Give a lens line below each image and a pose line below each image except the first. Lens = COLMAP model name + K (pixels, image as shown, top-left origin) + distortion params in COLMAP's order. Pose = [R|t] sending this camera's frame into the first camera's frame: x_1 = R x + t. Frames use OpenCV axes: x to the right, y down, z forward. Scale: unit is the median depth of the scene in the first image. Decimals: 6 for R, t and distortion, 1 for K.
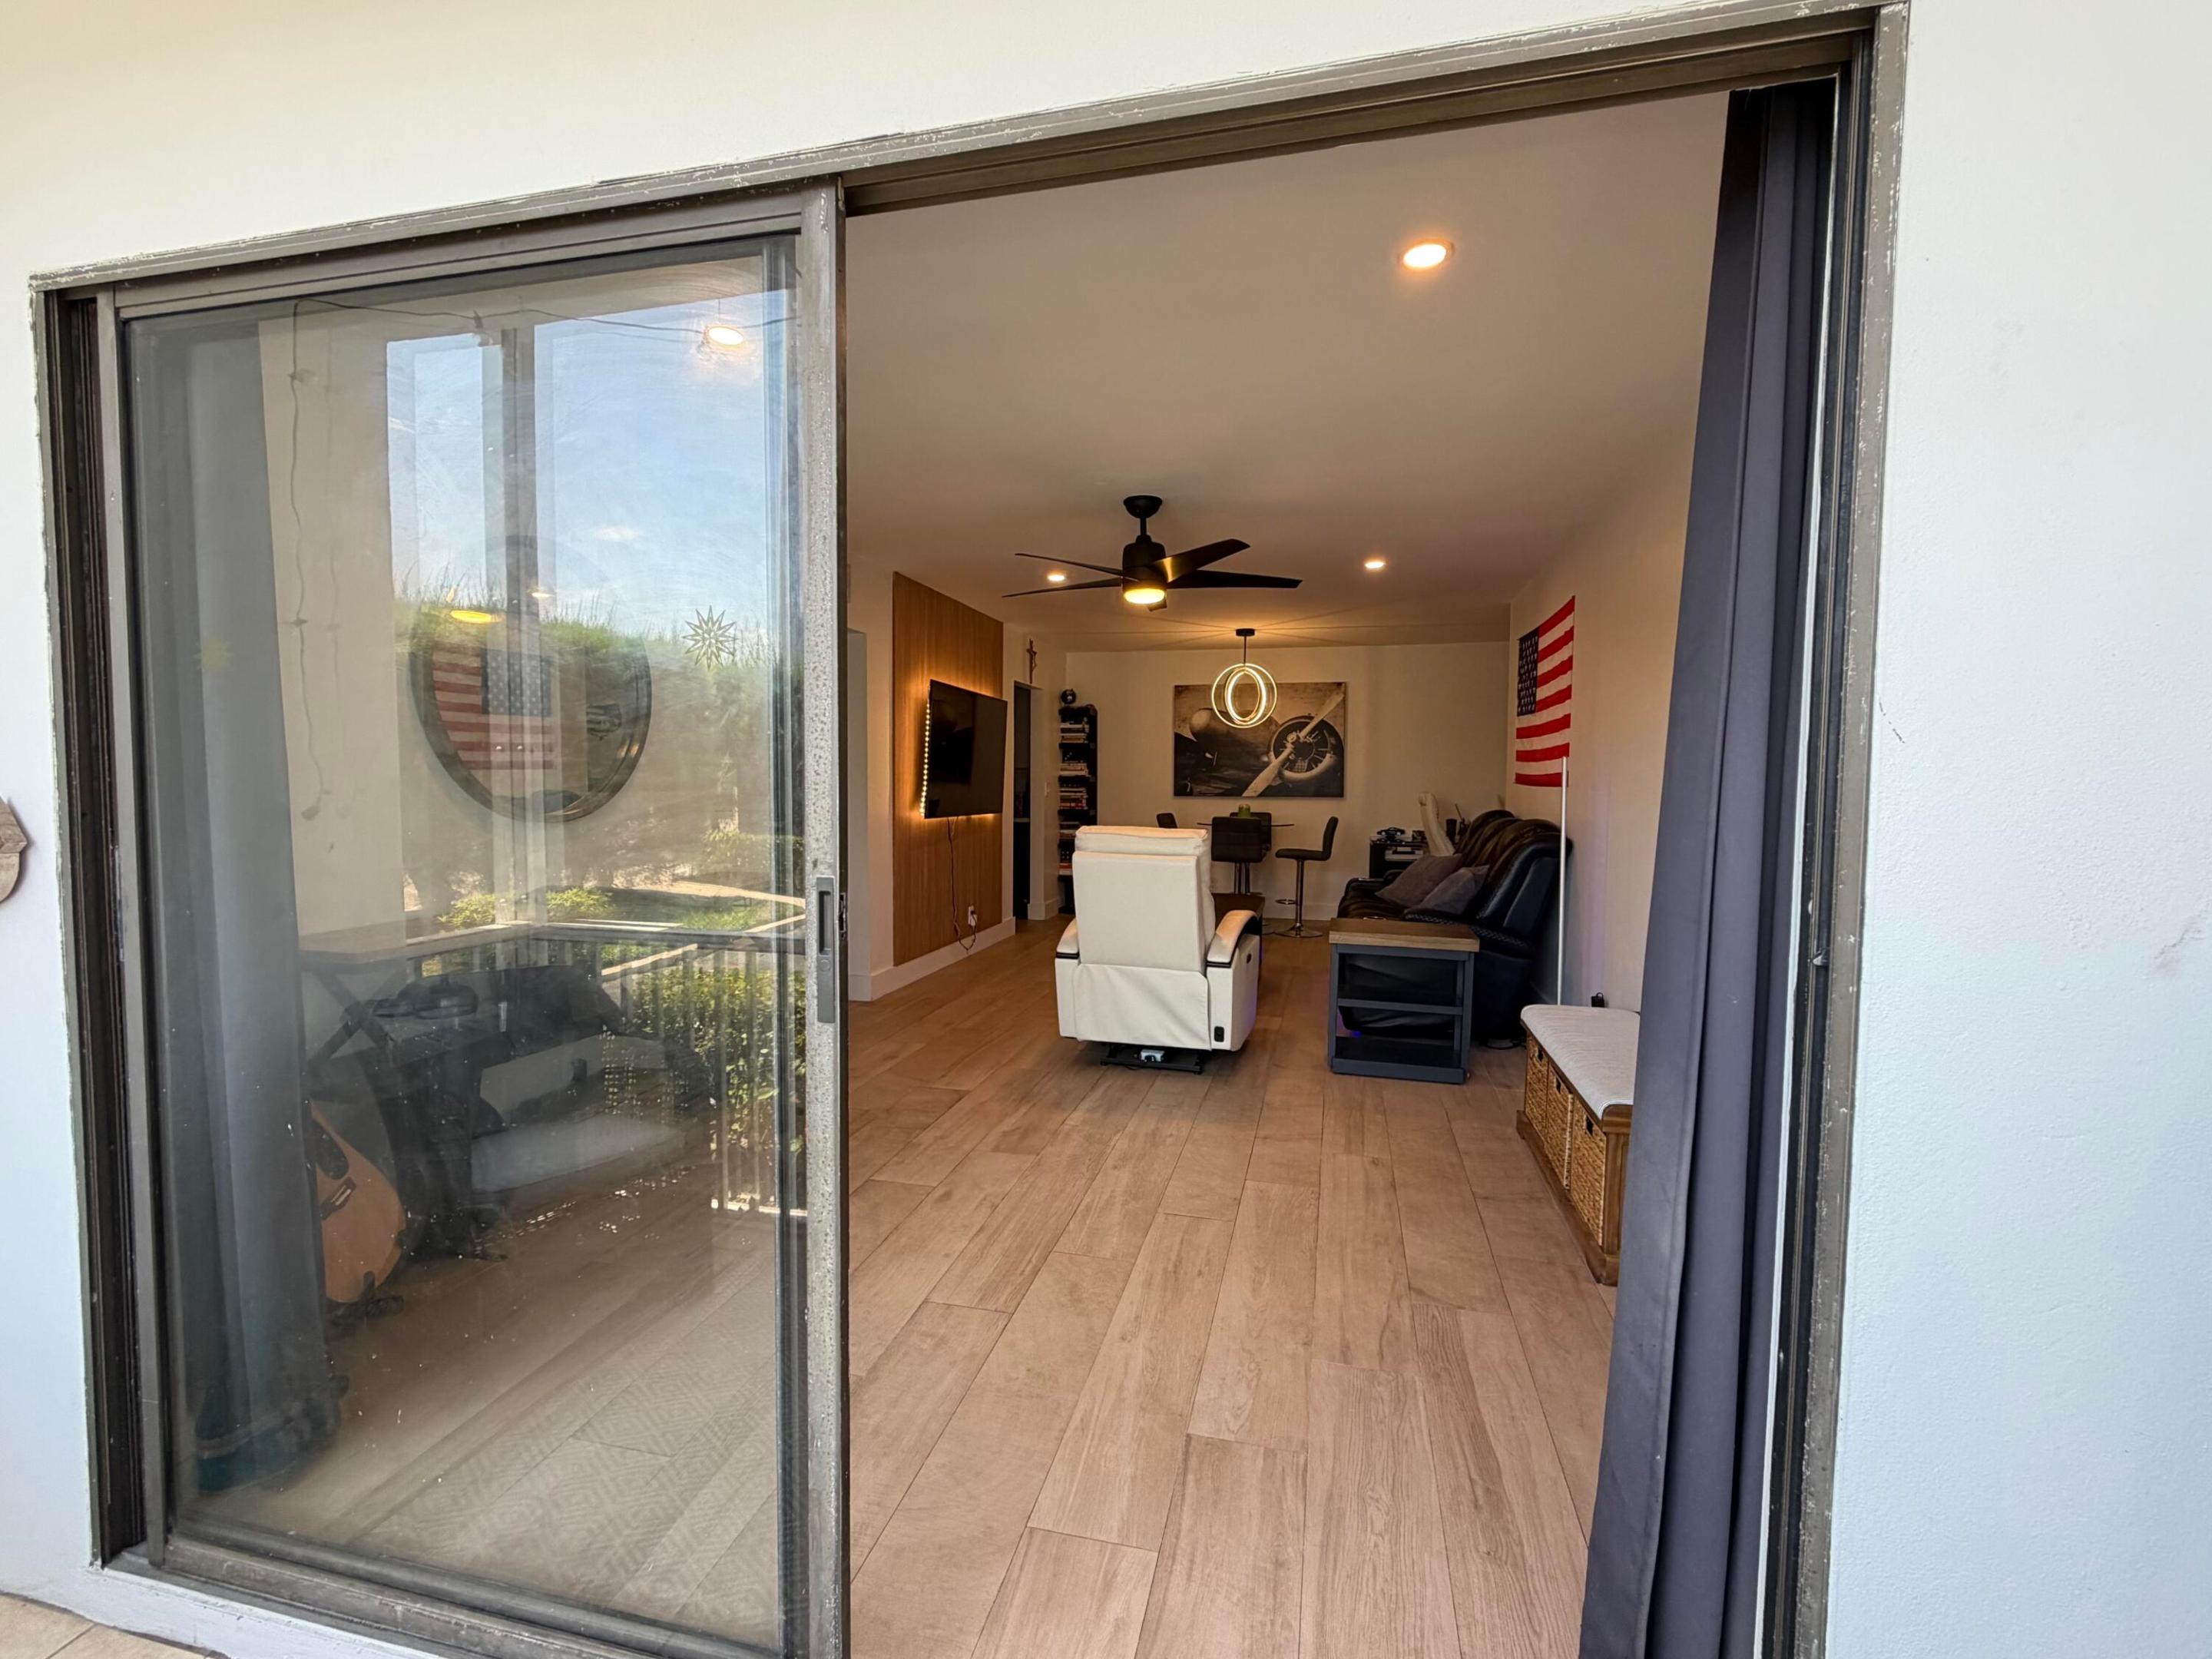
lens RADIAL K [[960.3, 0, 1106.0], [0, 960.3, 829.5], [0, 0, 1]] dist [-0.000915, 0.000111]
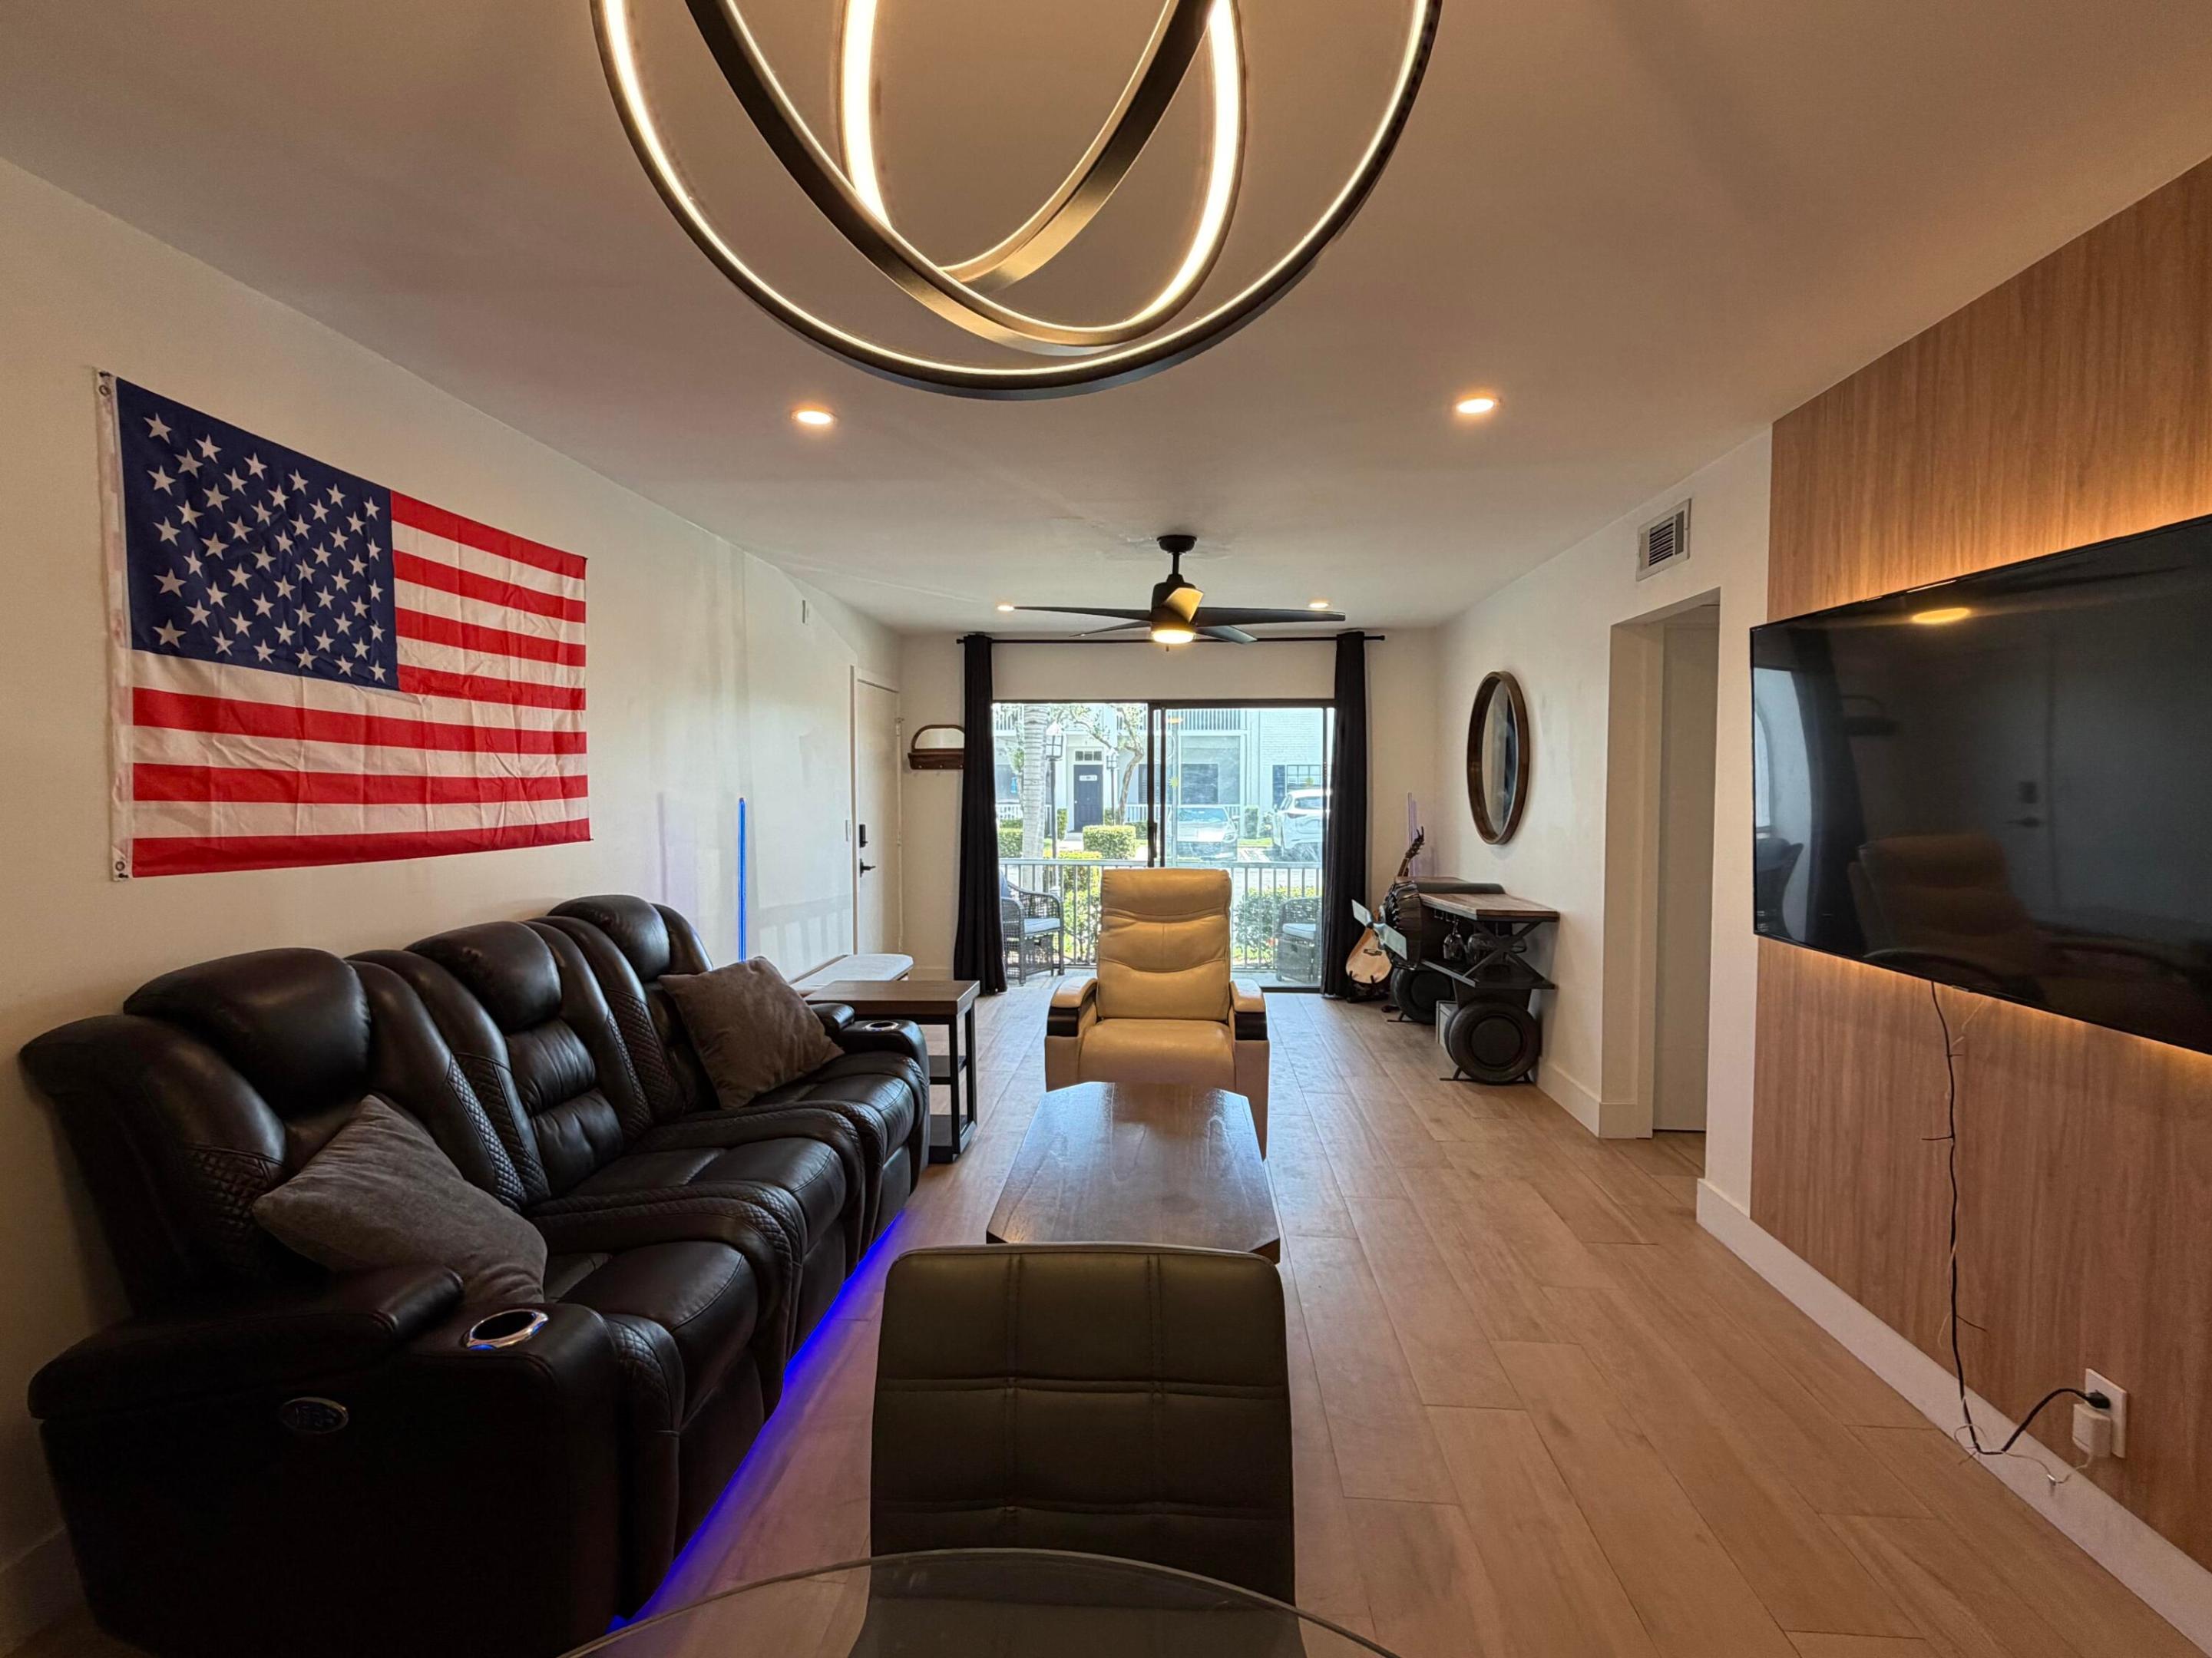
lens RADIAL K [[1037.1, 0, 1106.0], [0, 1037.1, 829.0], [0, 0, 1]] dist [-0.000446, -0.000691]
pose [[-0.986340, -0.000625, -0.164719, 0.195403], [-0.016119, 0.995559, 0.092745, -0.101020], [0.163929, 0.094133, -0.981971, 1.420319]]
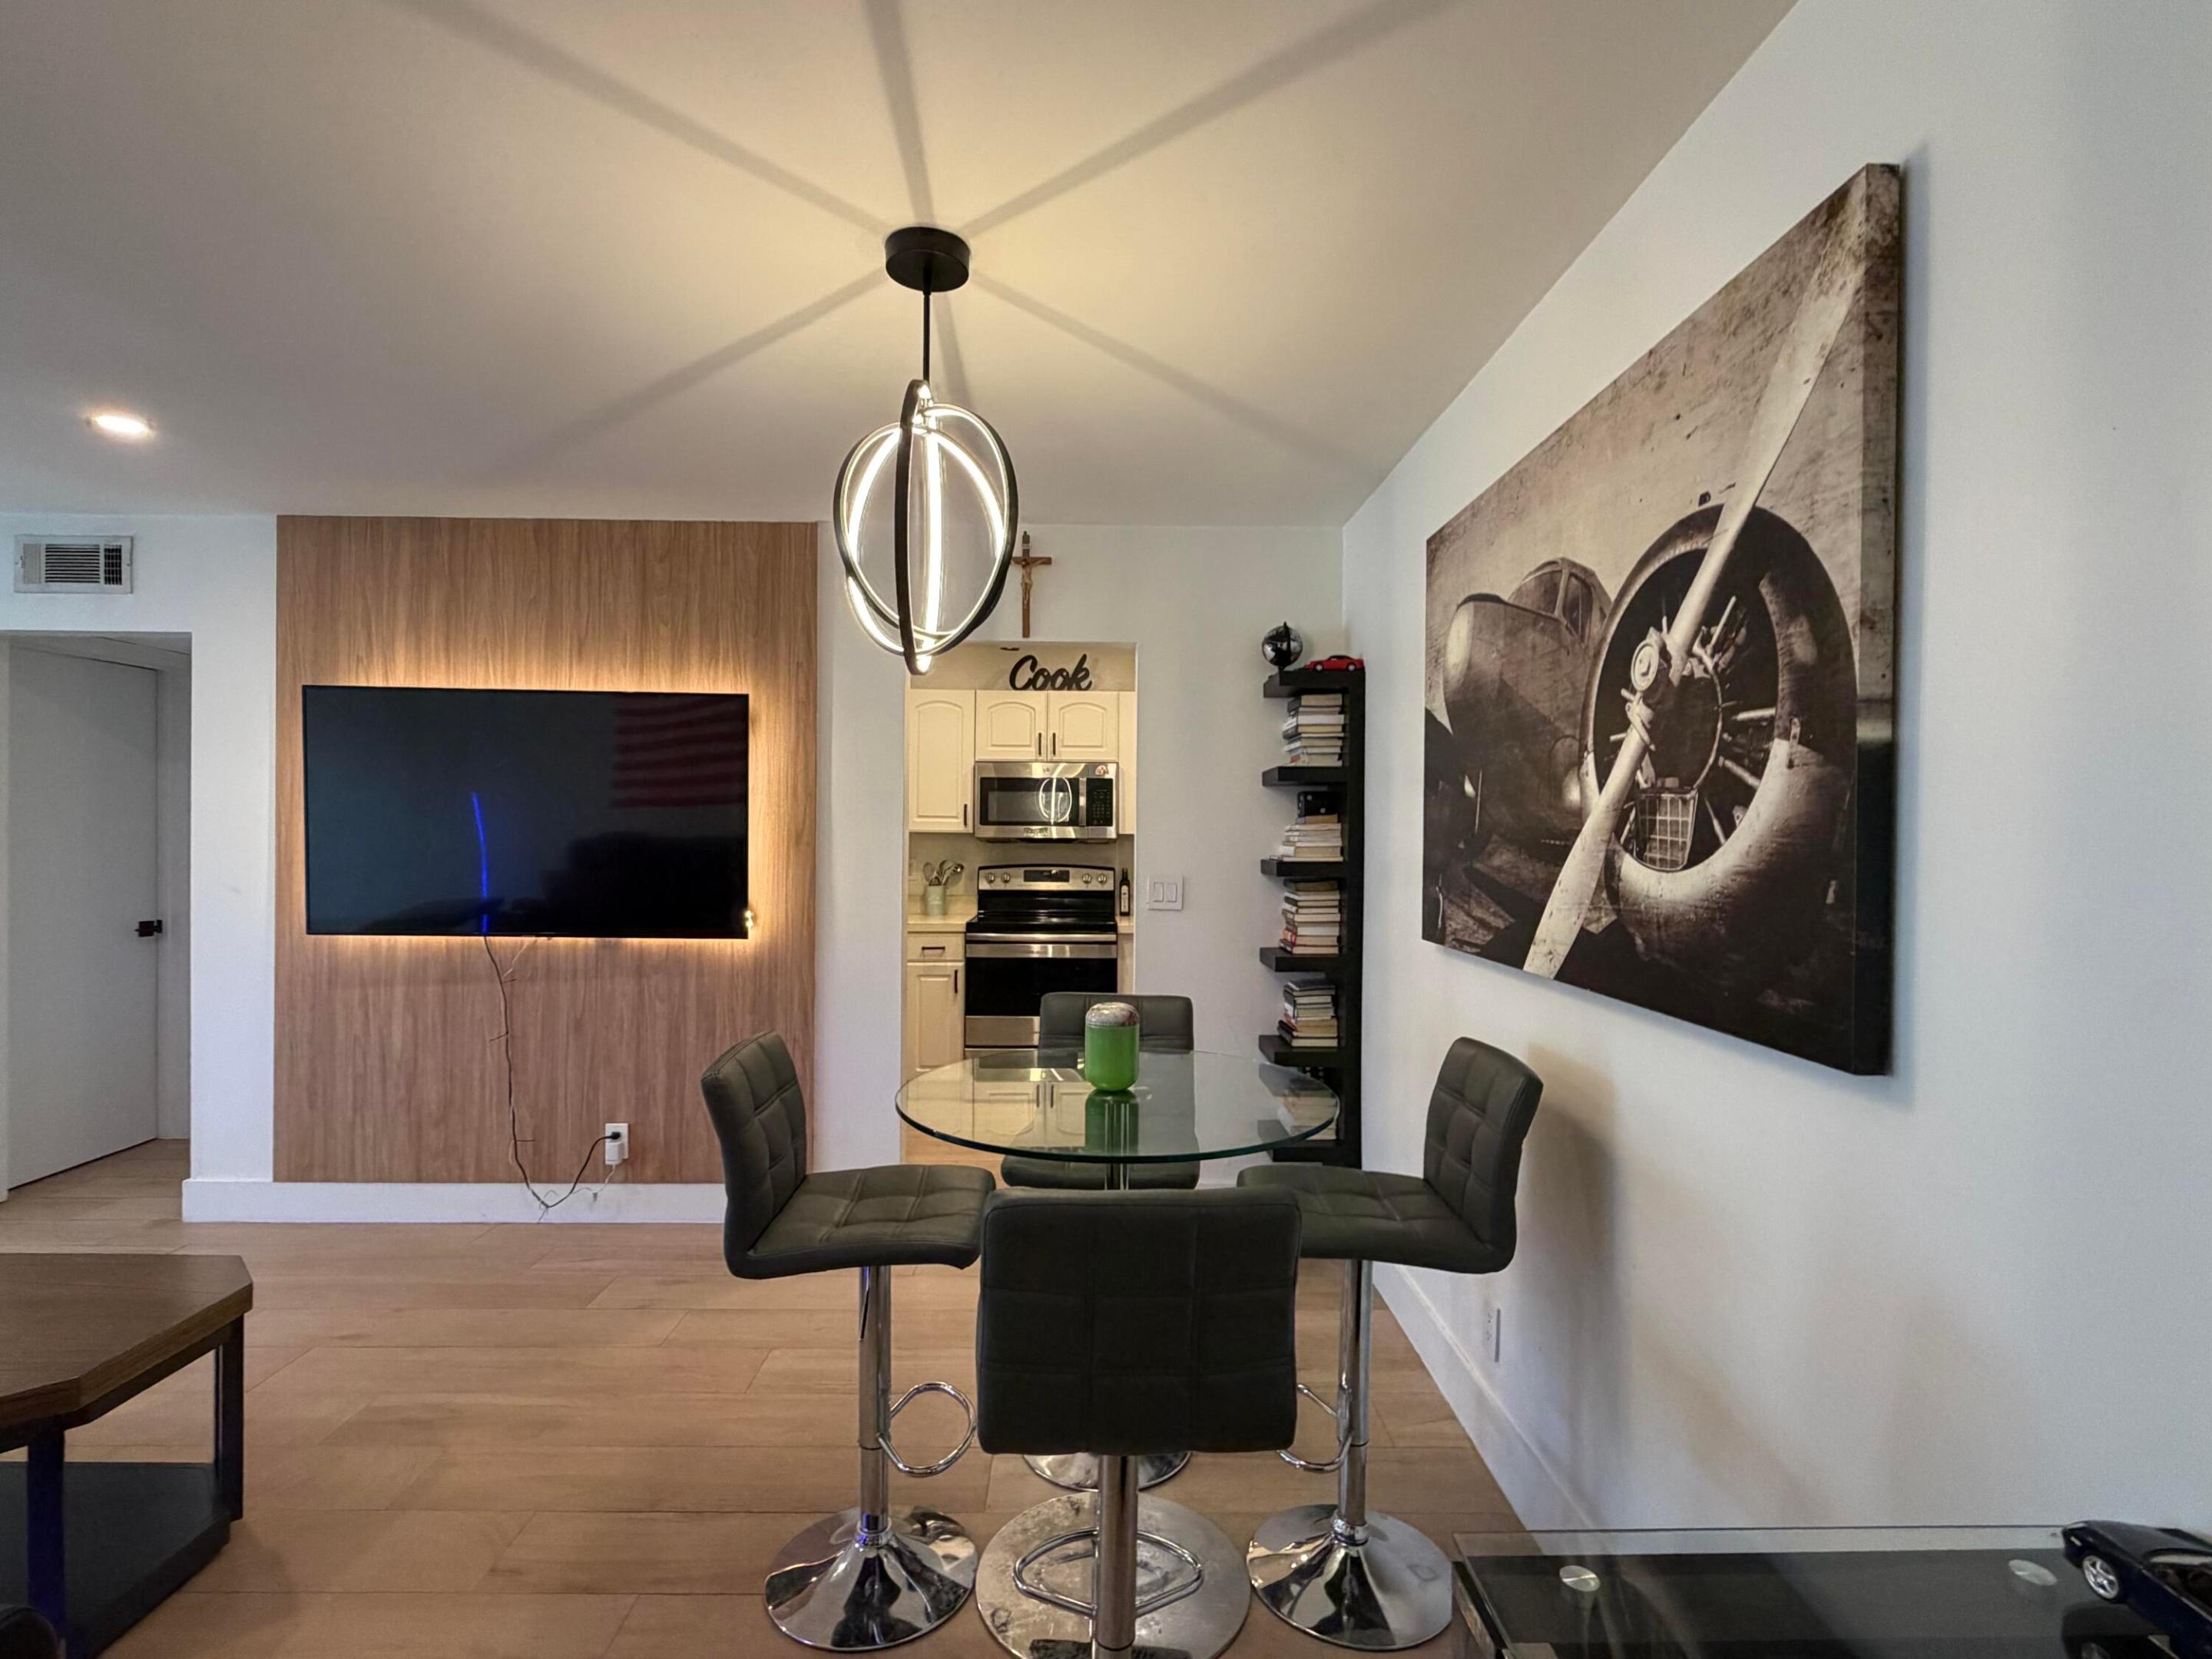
lens RADIAL K [[1064.6, 0, 1106.0], [0, 1064.6, 829.5], [0, 0, 1]] dist [-0.002671, -0.000486]
pose [[0.254752, -0.004316, -0.966997, 0.525815], [-0.054348, 0.998346, -0.018774, -0.085466], [0.965478, 0.057337, 0.254096, 1.282056]]
